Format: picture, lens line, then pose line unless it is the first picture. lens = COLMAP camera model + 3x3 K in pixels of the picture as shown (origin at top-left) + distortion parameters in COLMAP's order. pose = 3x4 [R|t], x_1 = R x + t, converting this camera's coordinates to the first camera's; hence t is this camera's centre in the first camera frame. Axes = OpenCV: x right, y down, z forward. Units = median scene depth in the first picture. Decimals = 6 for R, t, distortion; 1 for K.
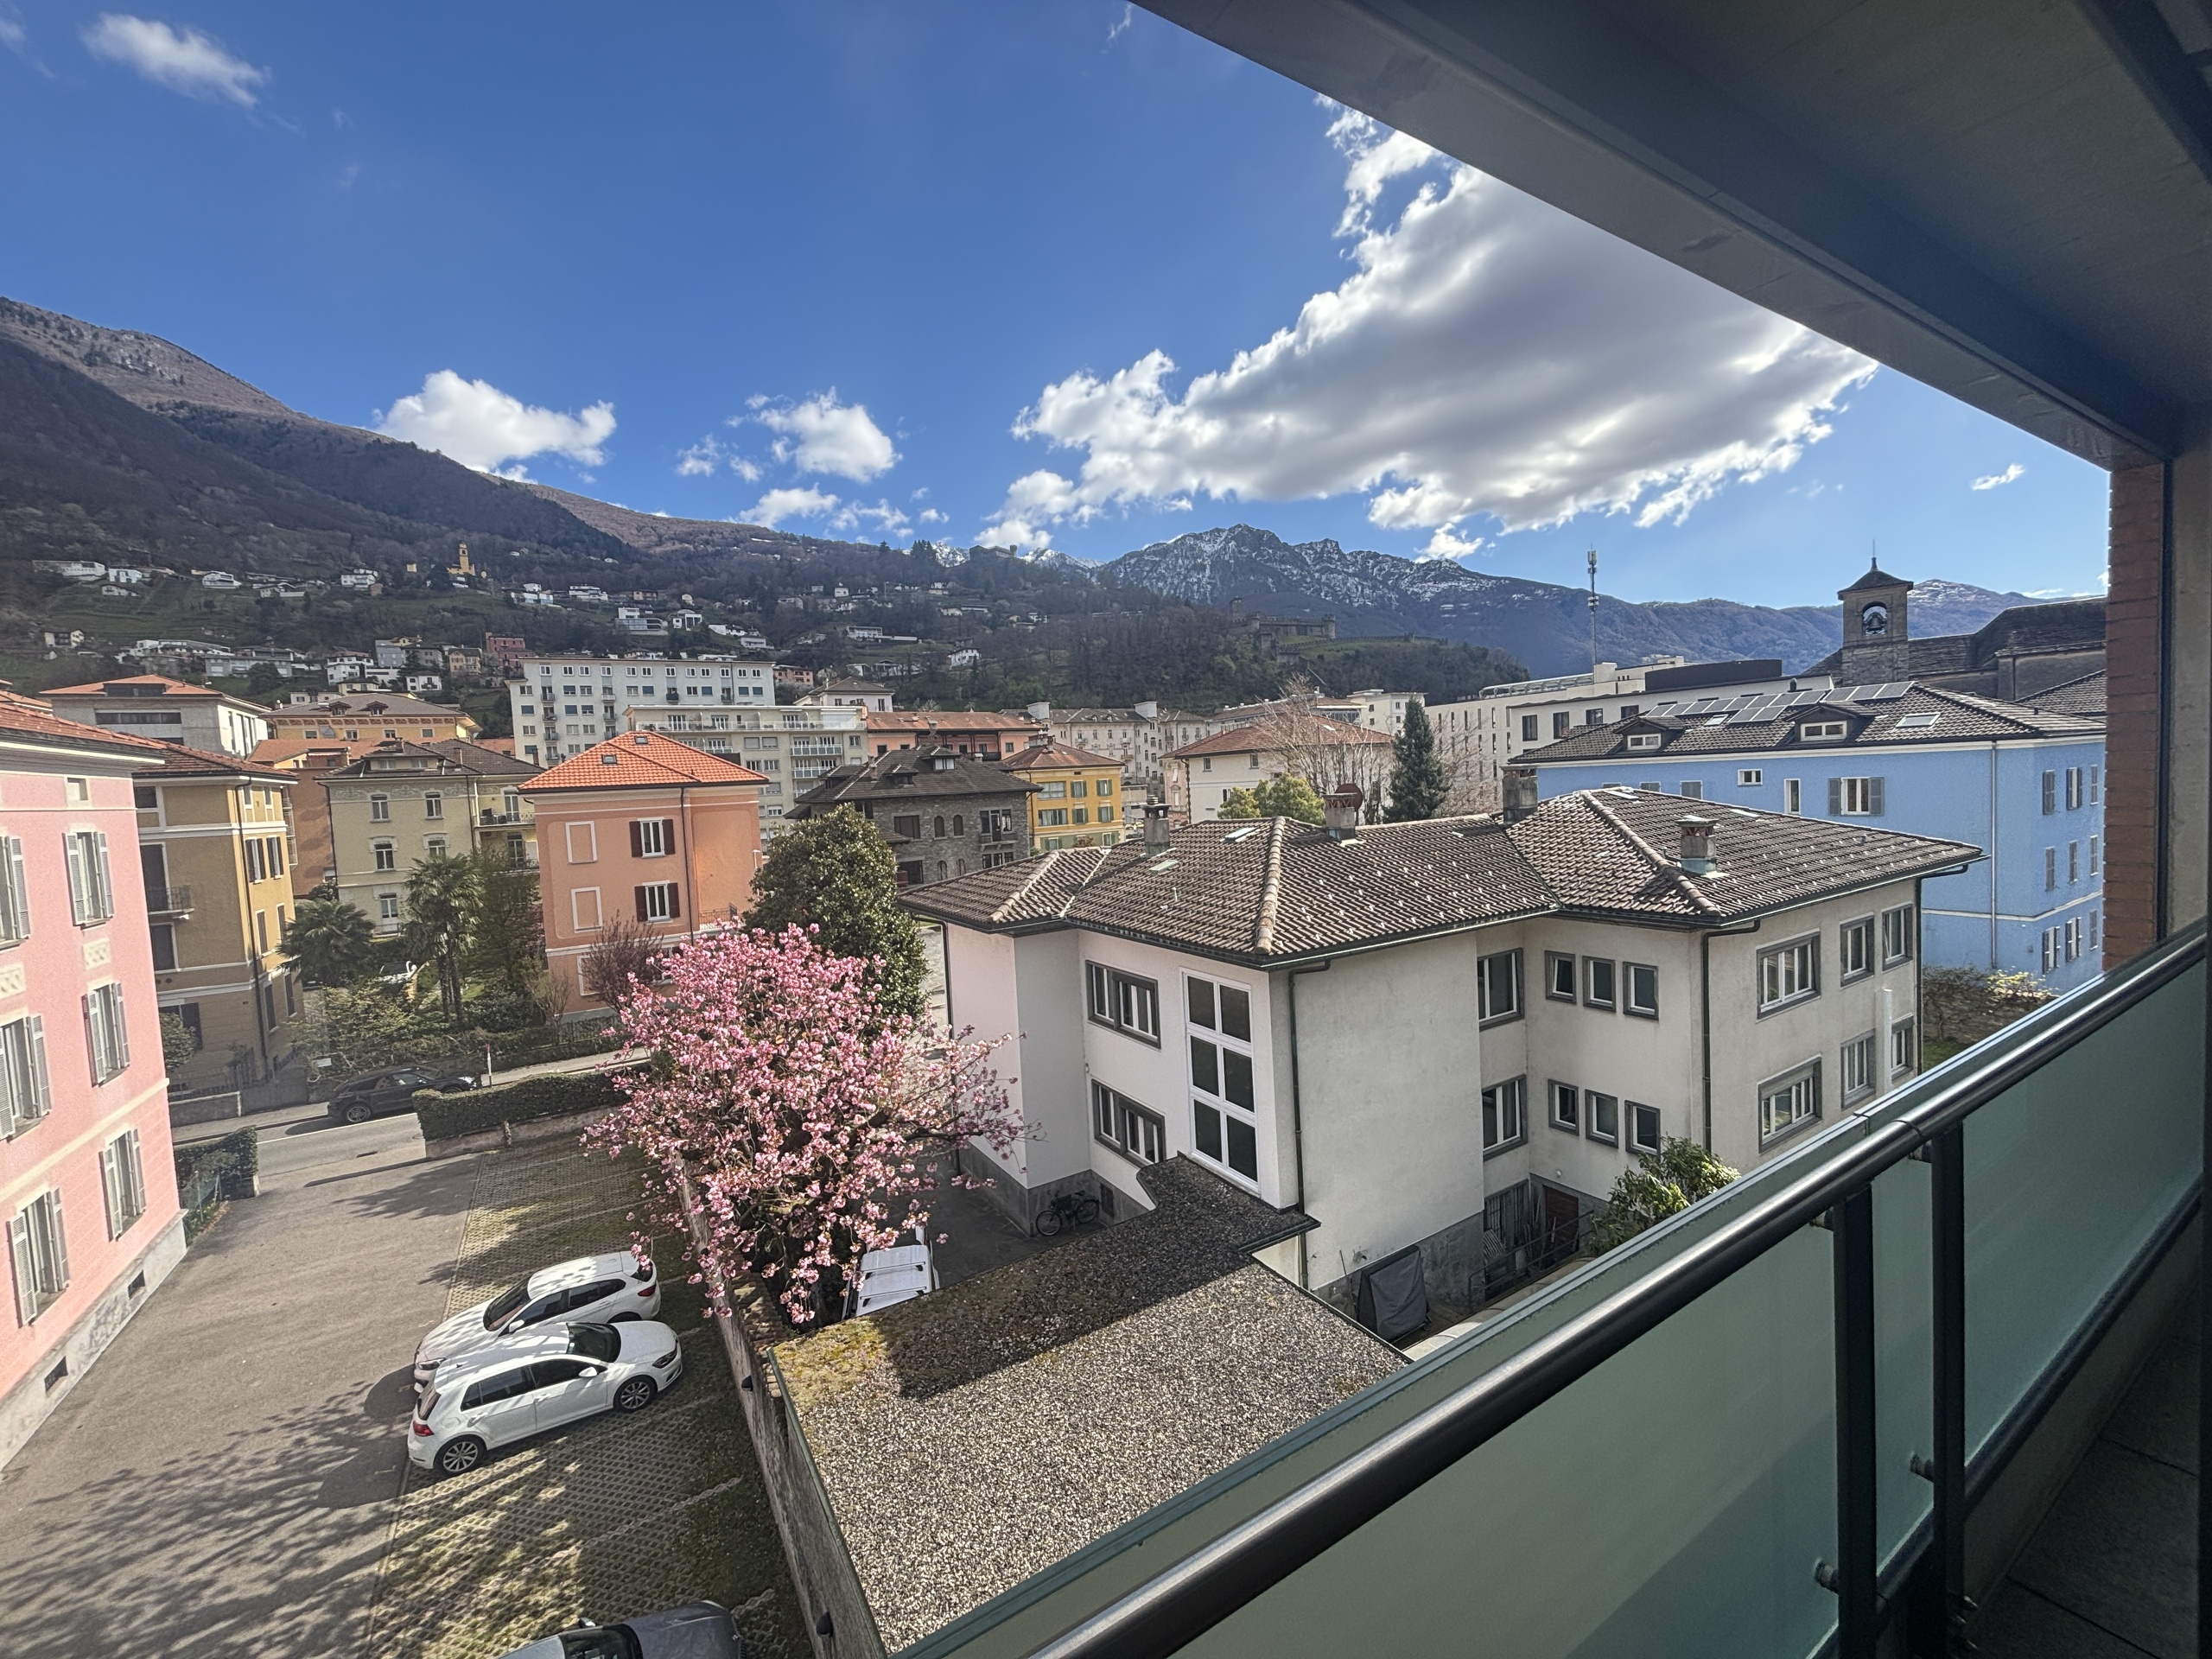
lens RADIAL K [[888.5, 0, 1109.6], [0, 888.5, 833.0], [0, 0, 1]] dist [0.004629, -0.002823]
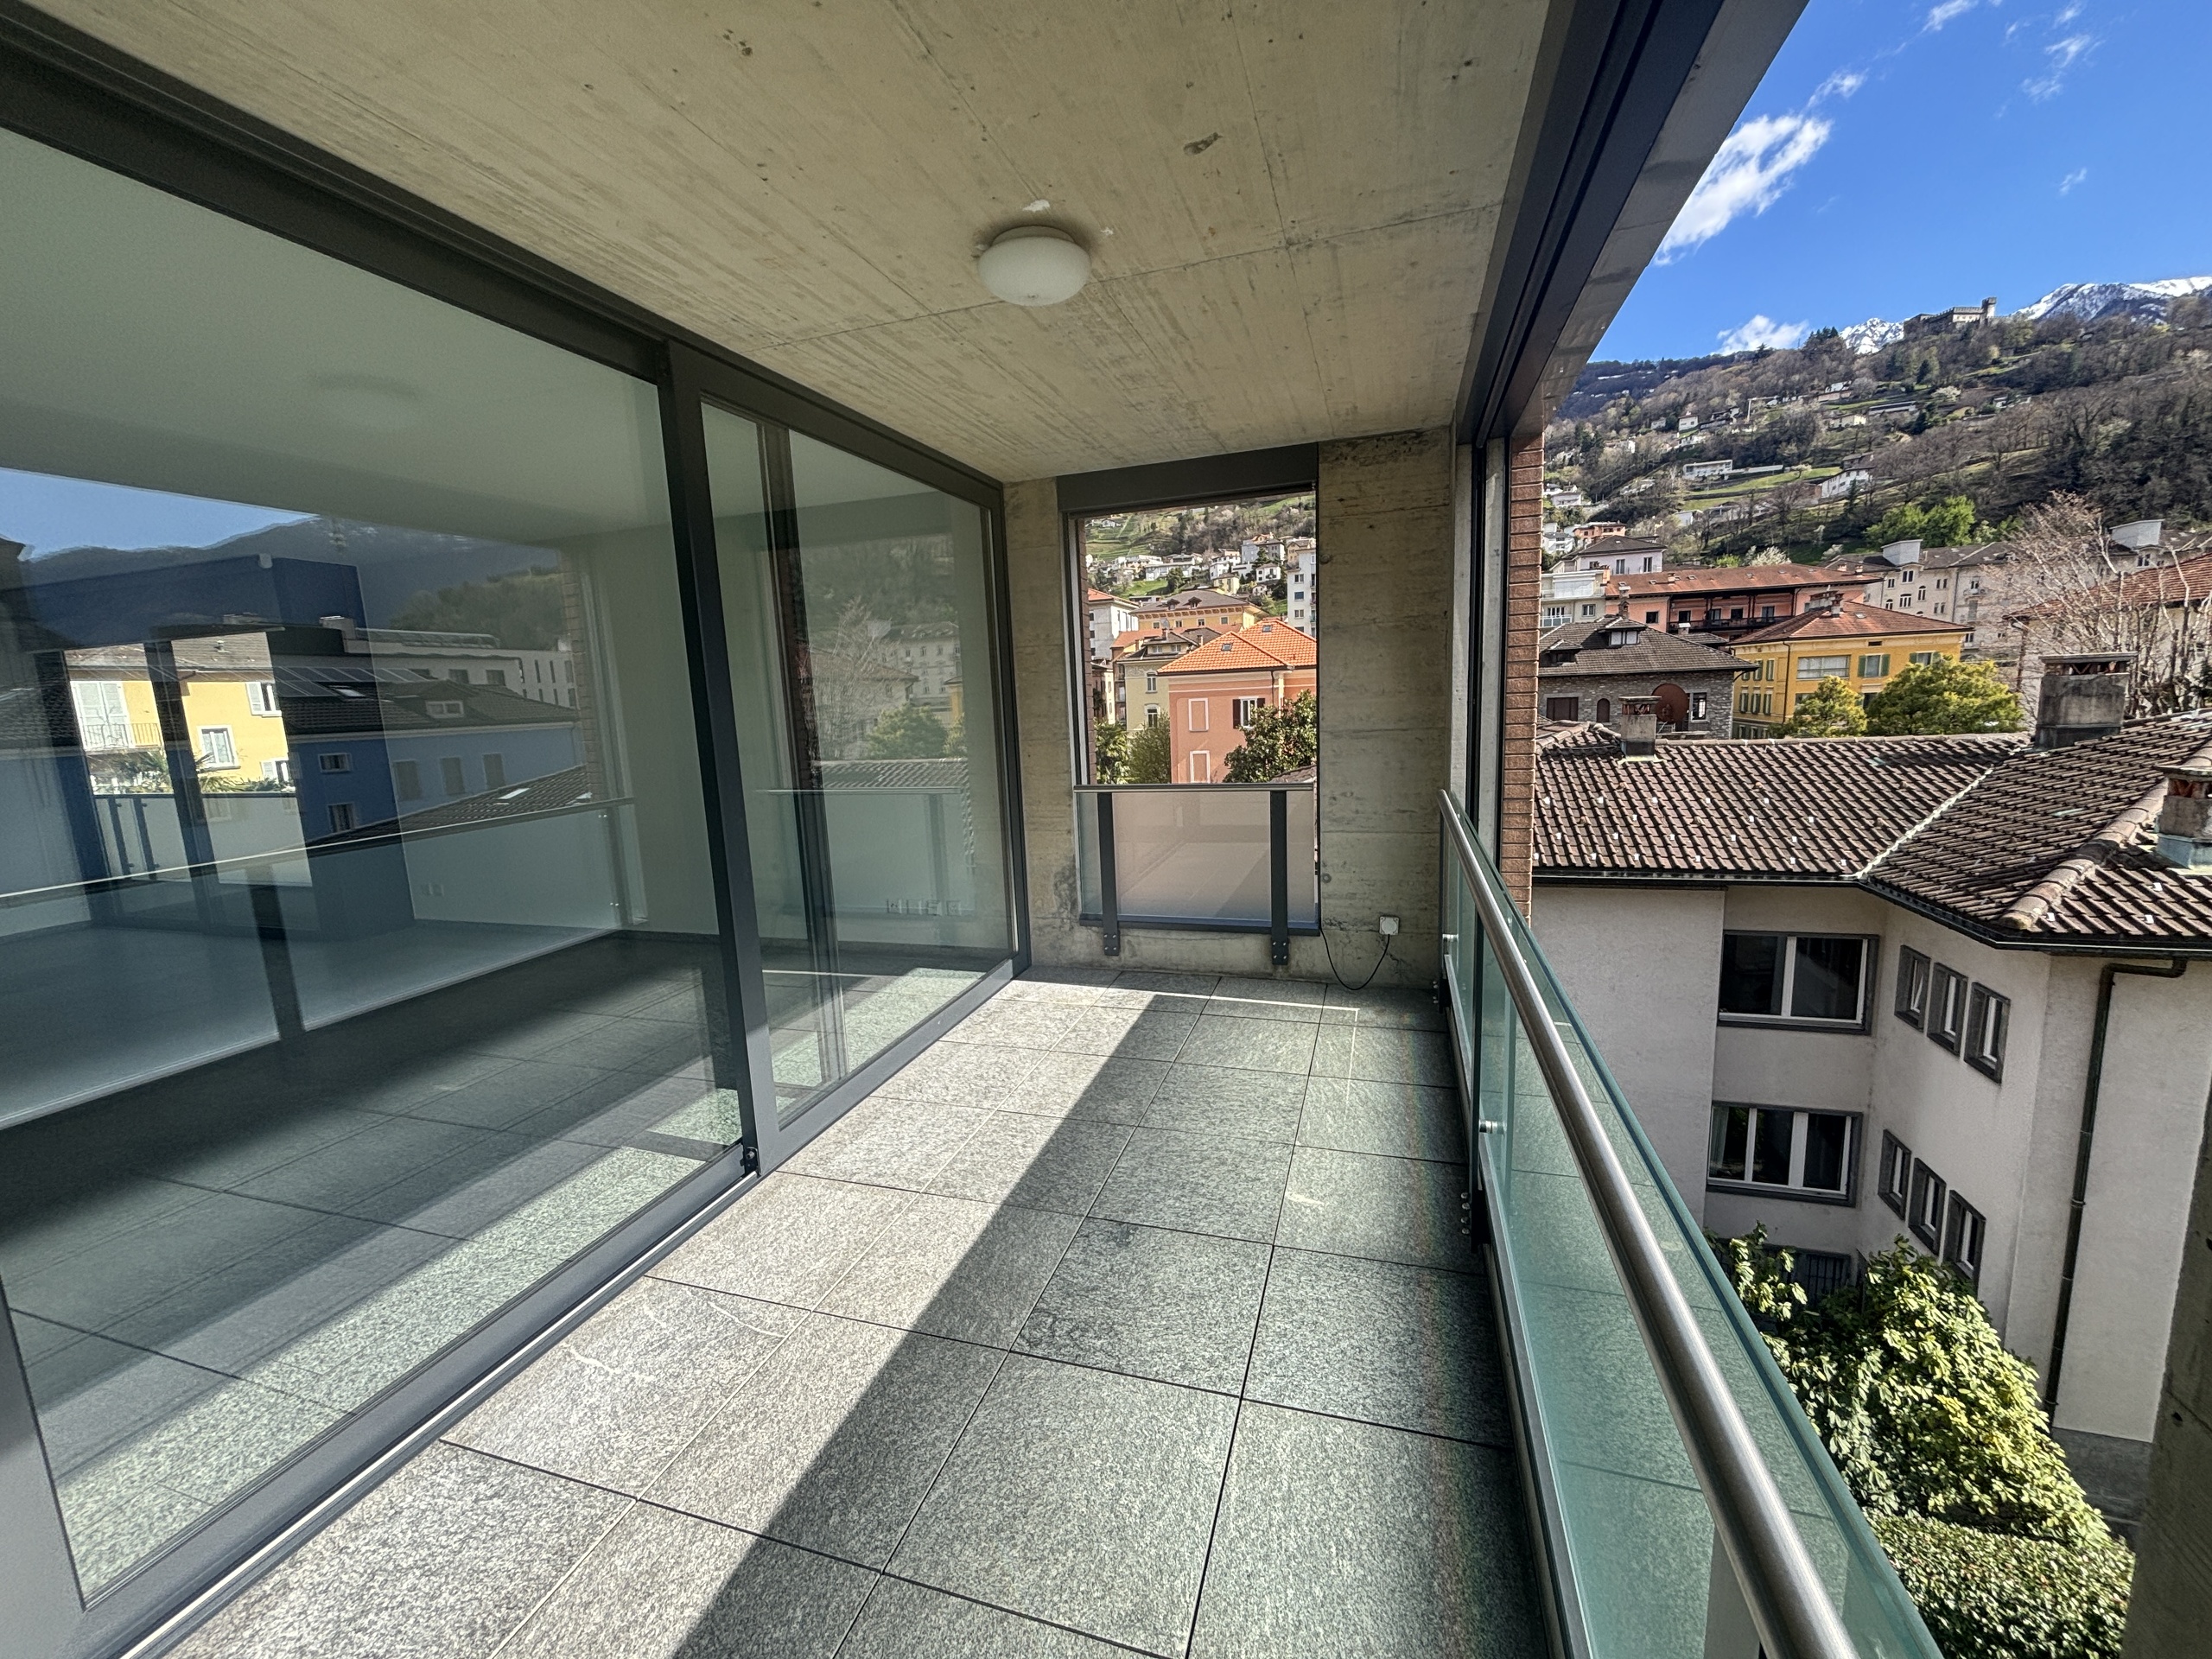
lens RADIAL K [[888.5, 0, 1105.5], [0, 888.5, 832.5], [0, 0, 1]] dist [0.004629, -0.002823]
pose [[0.657003, 0.140515, -0.740677, 0.176551], [-0.034271, 0.987027, 0.156852, -0.010776], [0.753108, -0.077669, 0.653296, 0.037312]]
